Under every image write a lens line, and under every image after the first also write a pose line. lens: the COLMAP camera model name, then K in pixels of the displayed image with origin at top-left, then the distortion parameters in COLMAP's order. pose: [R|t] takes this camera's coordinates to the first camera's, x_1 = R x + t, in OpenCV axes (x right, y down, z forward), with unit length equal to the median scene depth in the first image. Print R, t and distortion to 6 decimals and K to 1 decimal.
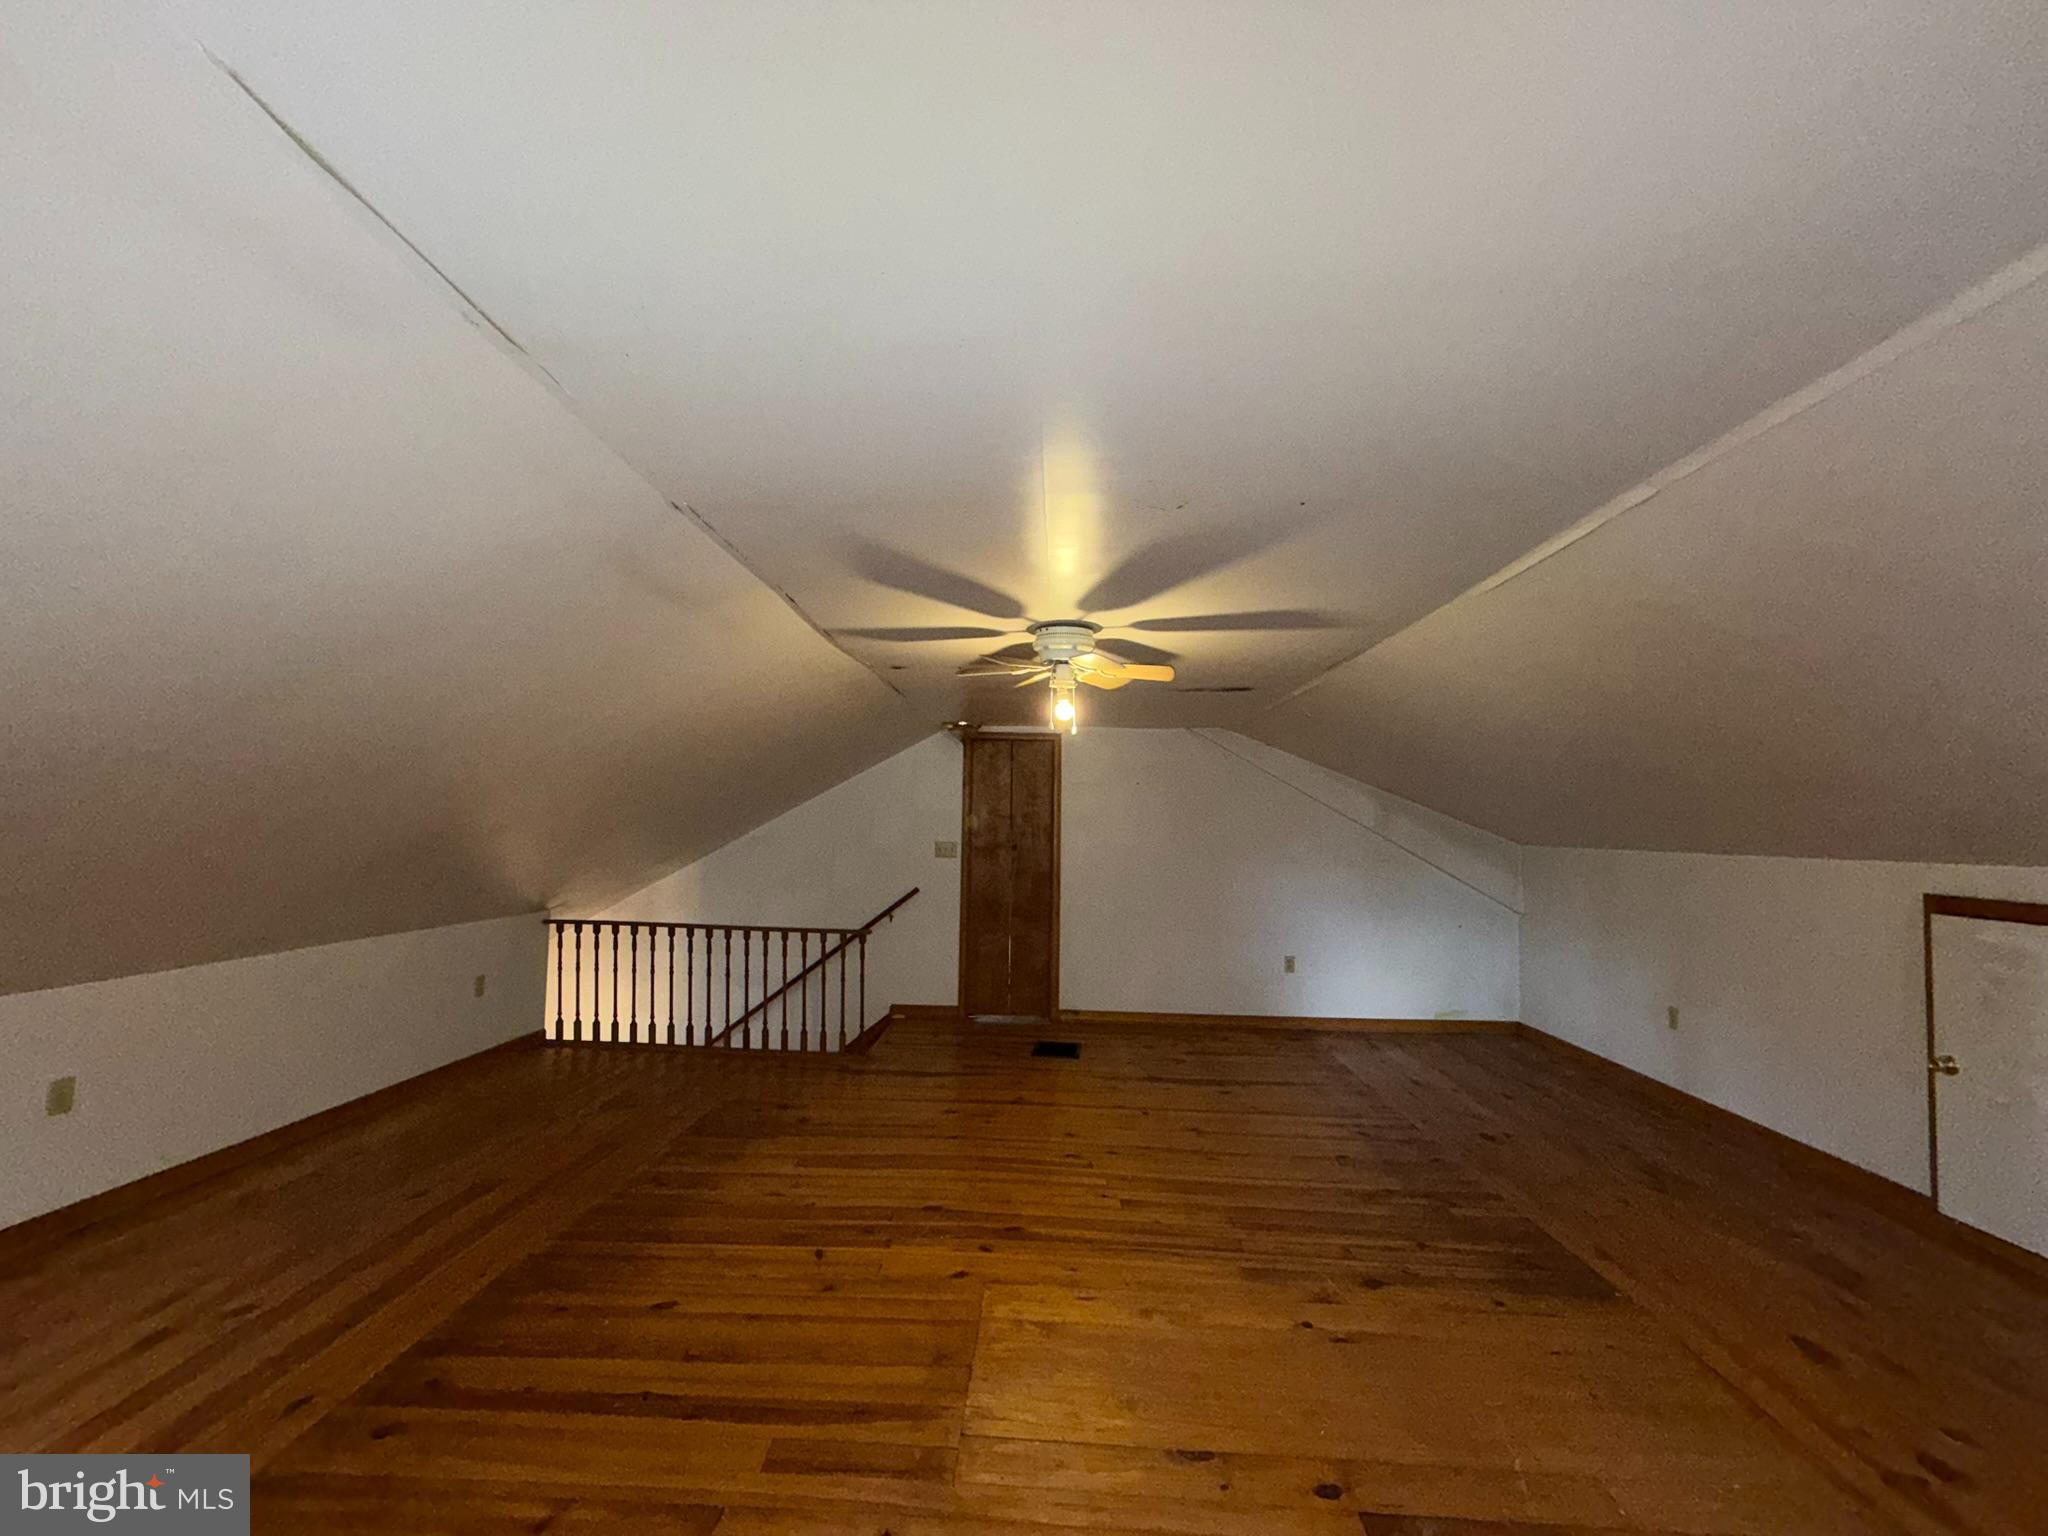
lens RADIAL K [[818.6, 0, 1019.6], [0, 818.6, 765.1], [0, 0, 1]] dist [-0.000383, -0.000153]
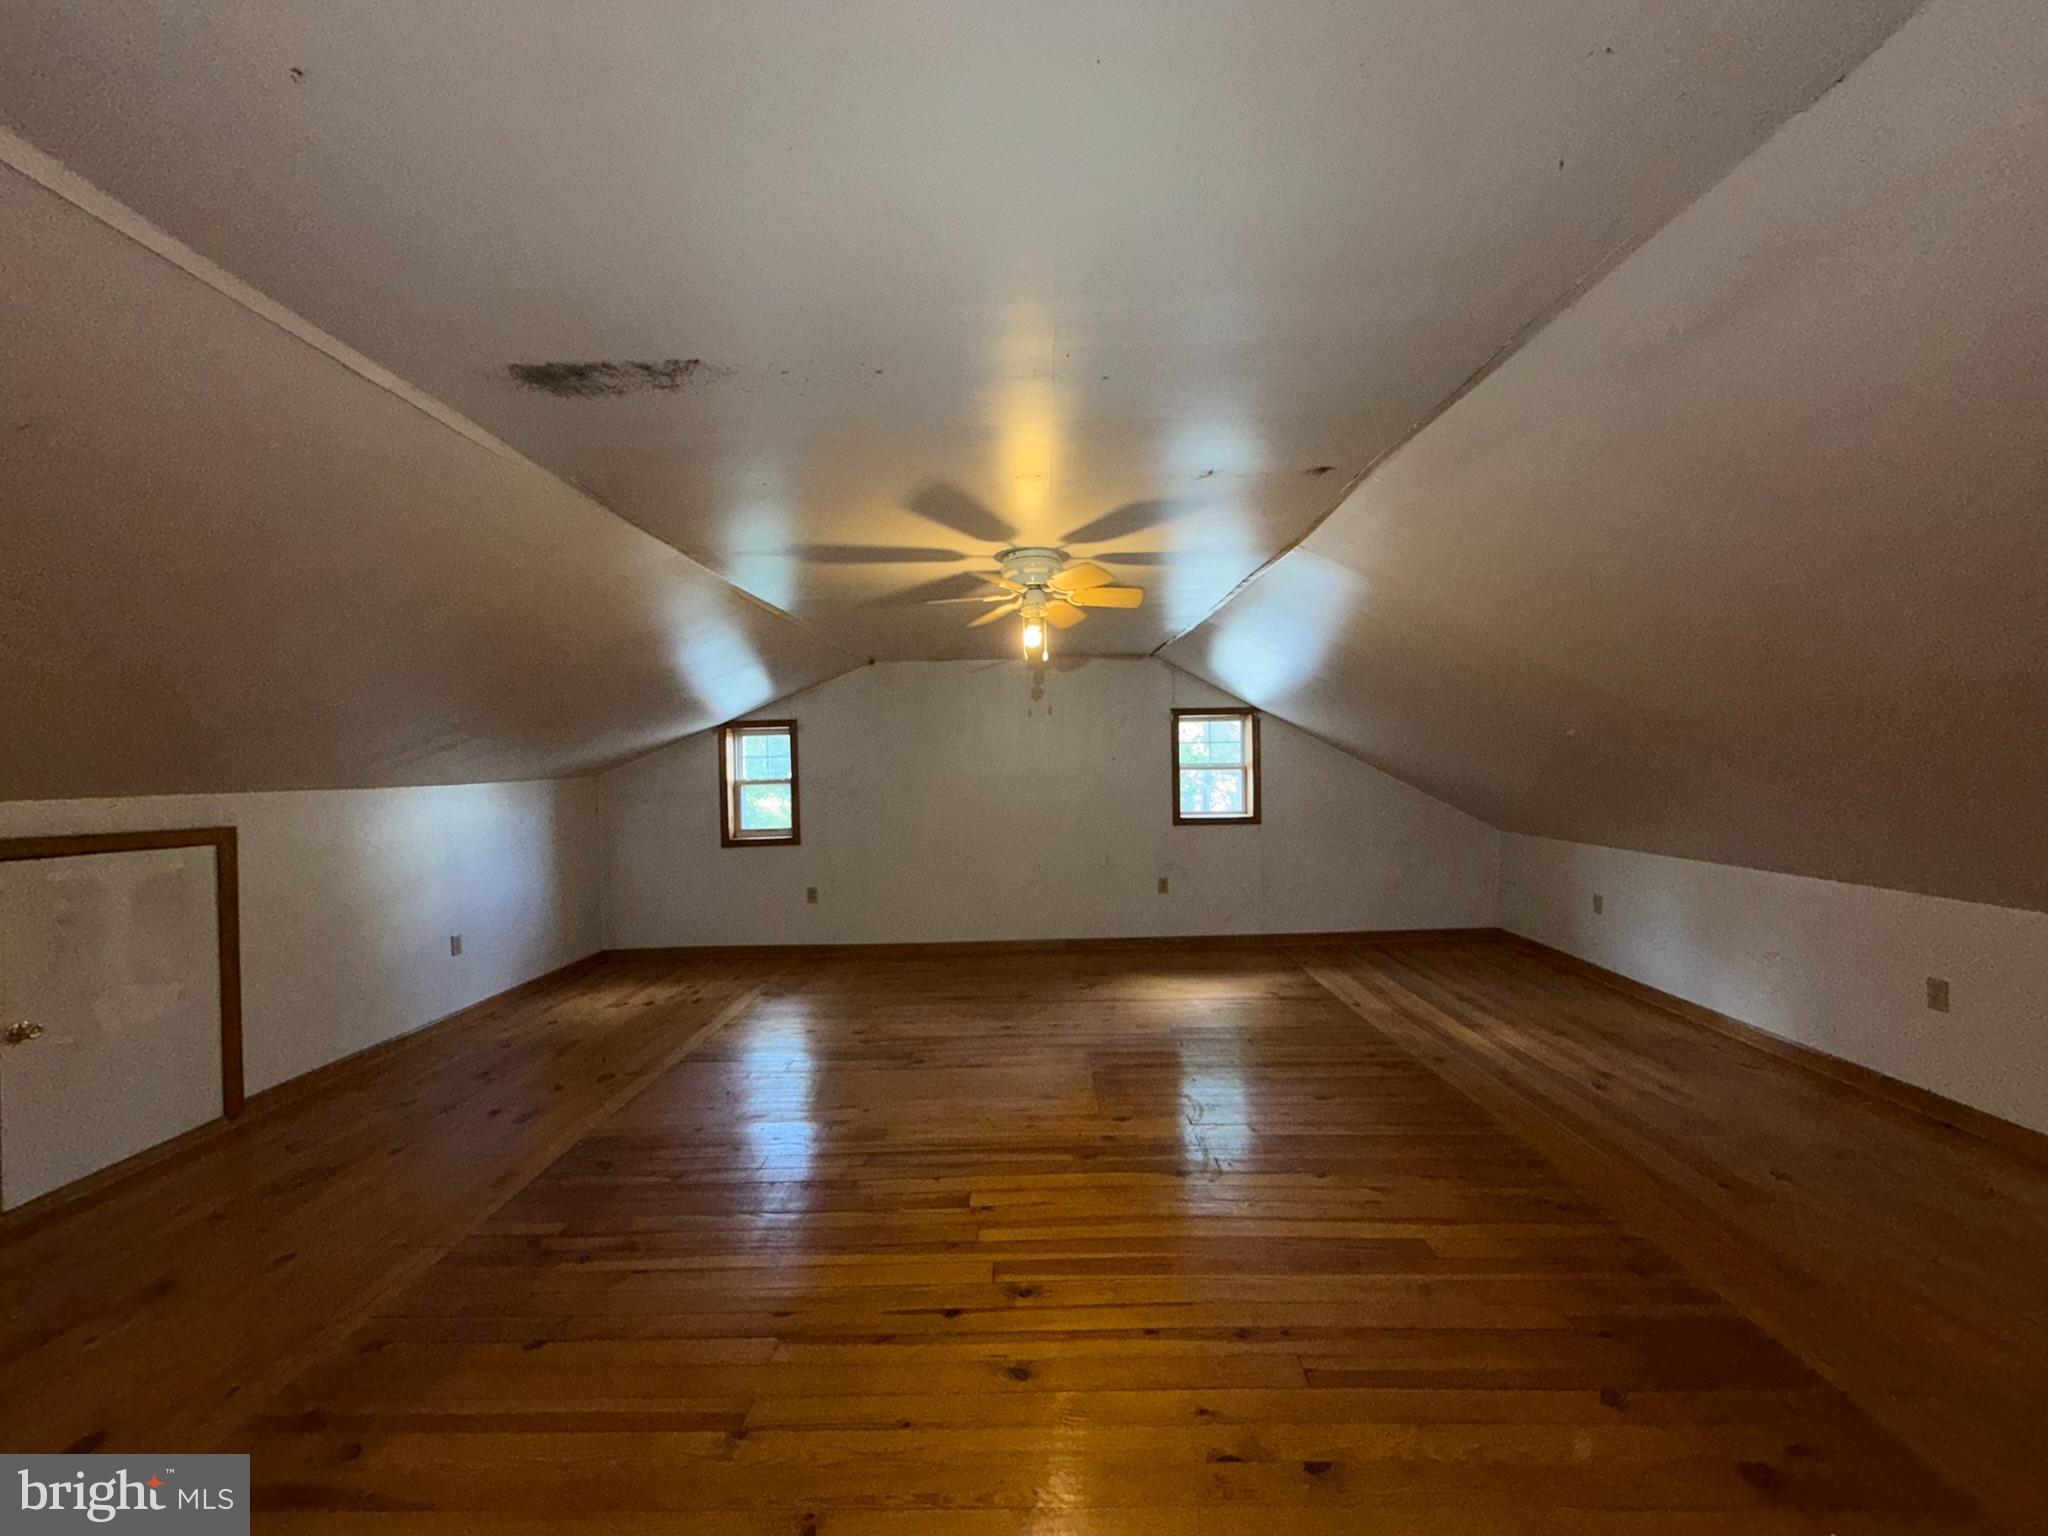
lens RADIAL K [[818.6, 0, 1022.4], [0, 818.6, 770.8], [0, 0, 1]] dist [-0.000383, -0.000153]
pose [[-0.999598, 0.004242, -0.028040, 0.090673], [0.006301, 0.997255, -0.073779, 0.156692], [0.027650, -0.073926, -0.996880, 1.871781]]
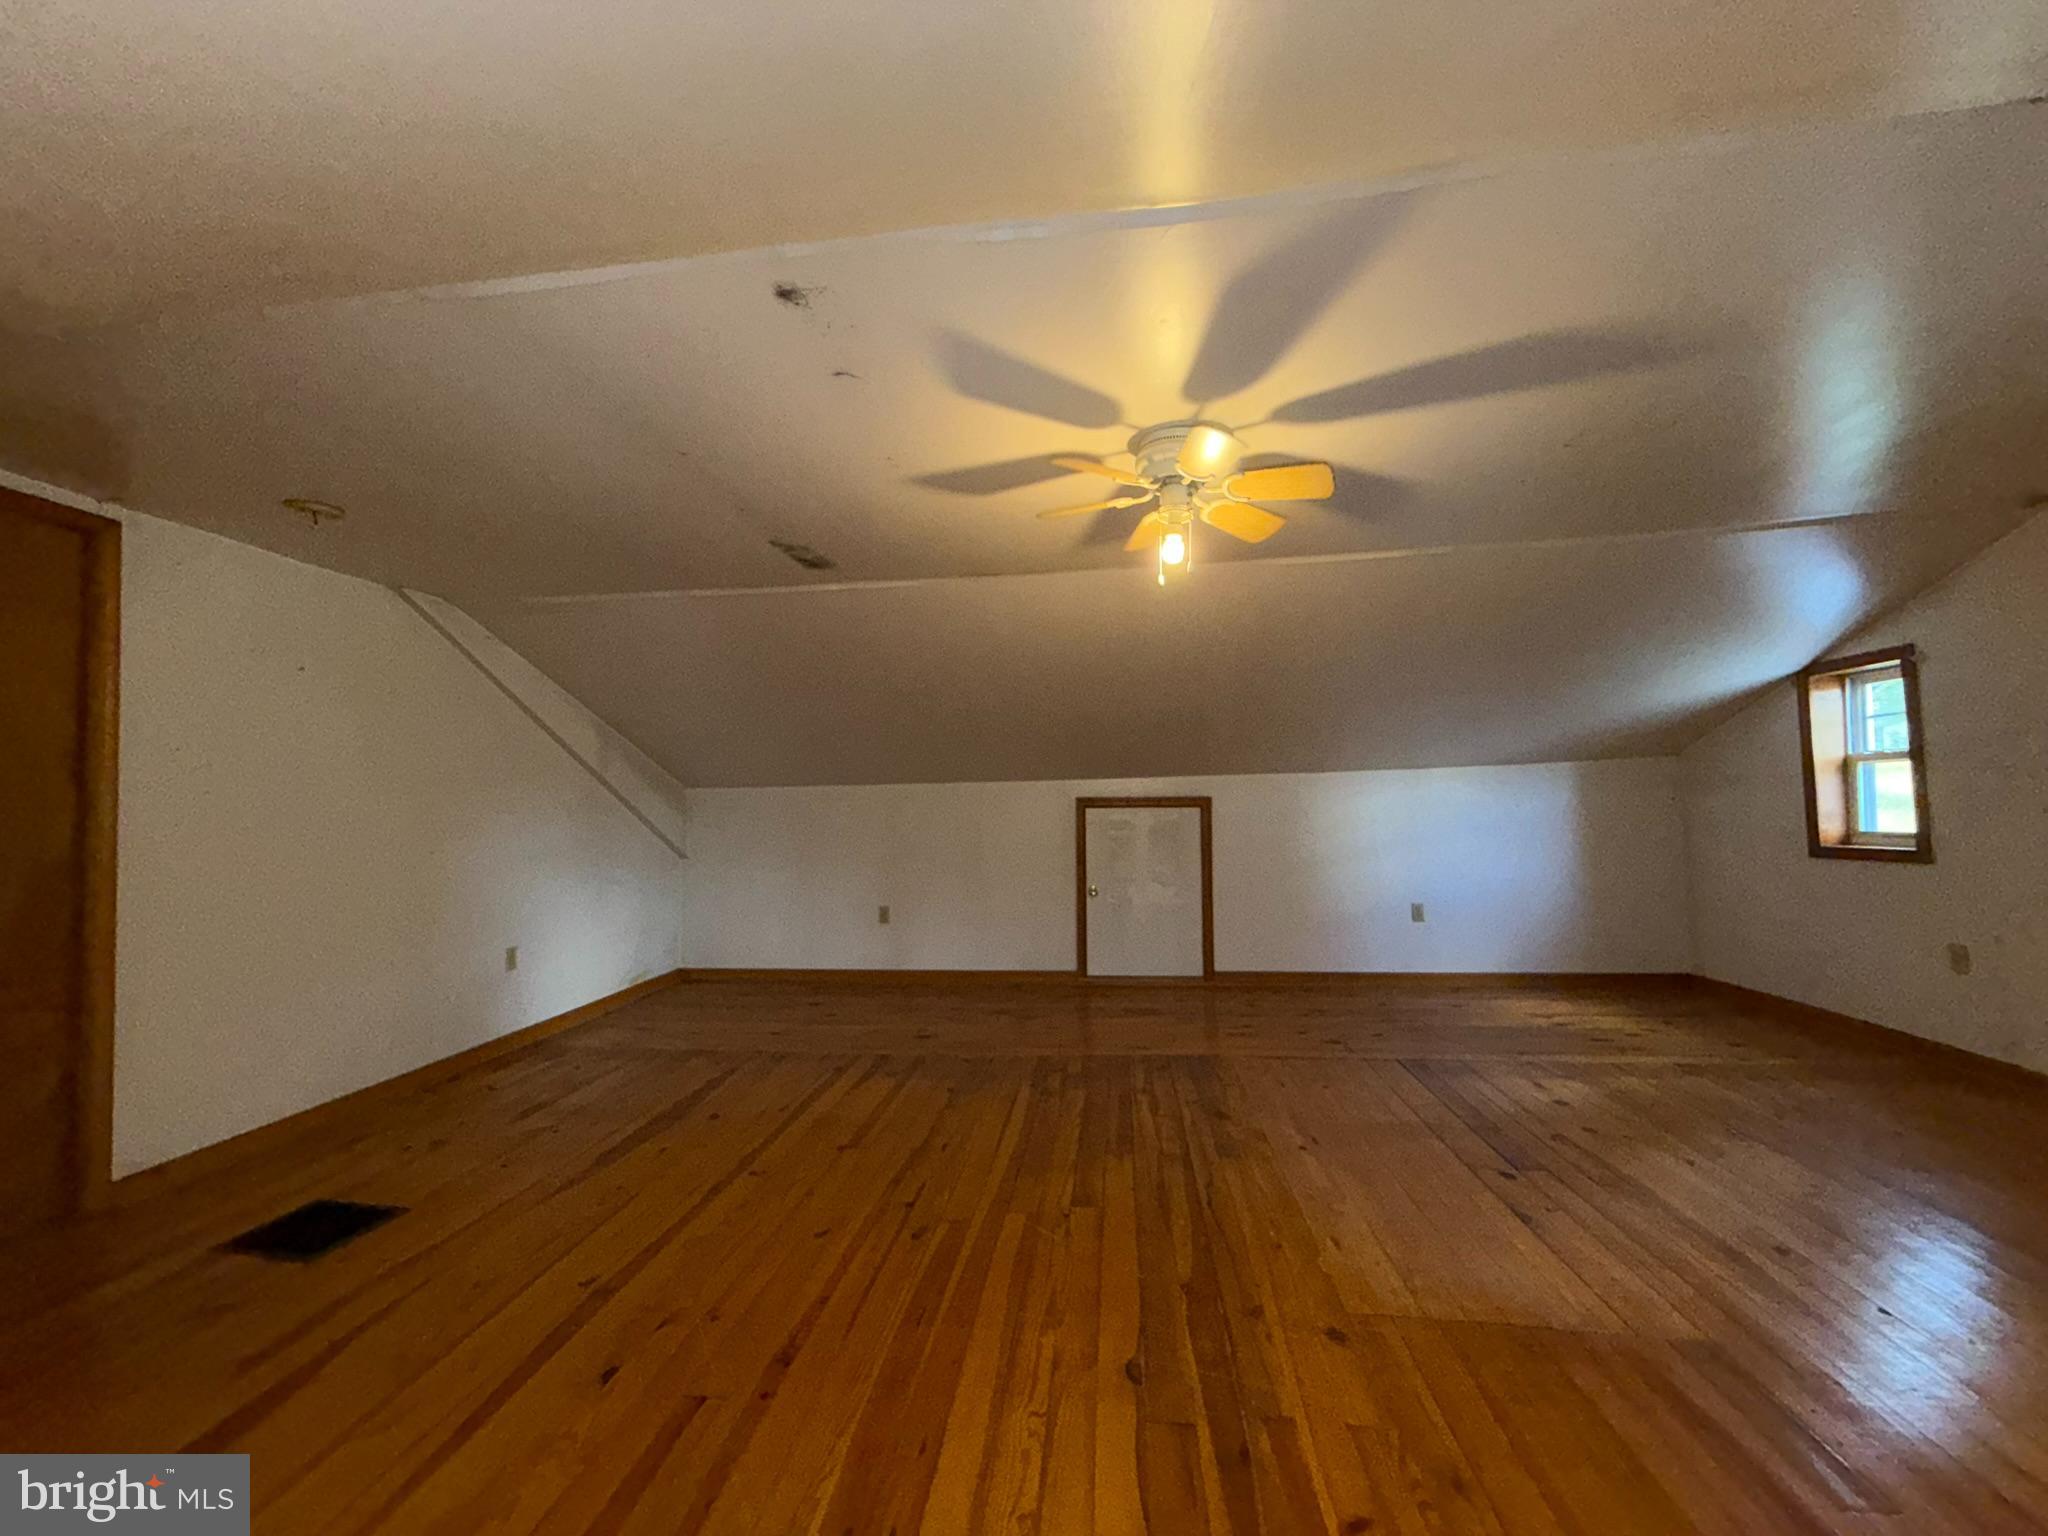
lens RADIAL K [[818.6, 0, 1015.0], [0, 818.6, 763.6], [0, 0, 1]] dist [-0.000383, -0.000153]
pose [[0.075015, 0.034626, 0.996581, -0.655035], [-0.053660, 0.998089, -0.030639, 0.148674], [-0.995738, -0.051178, 0.076730, 1.026114]]
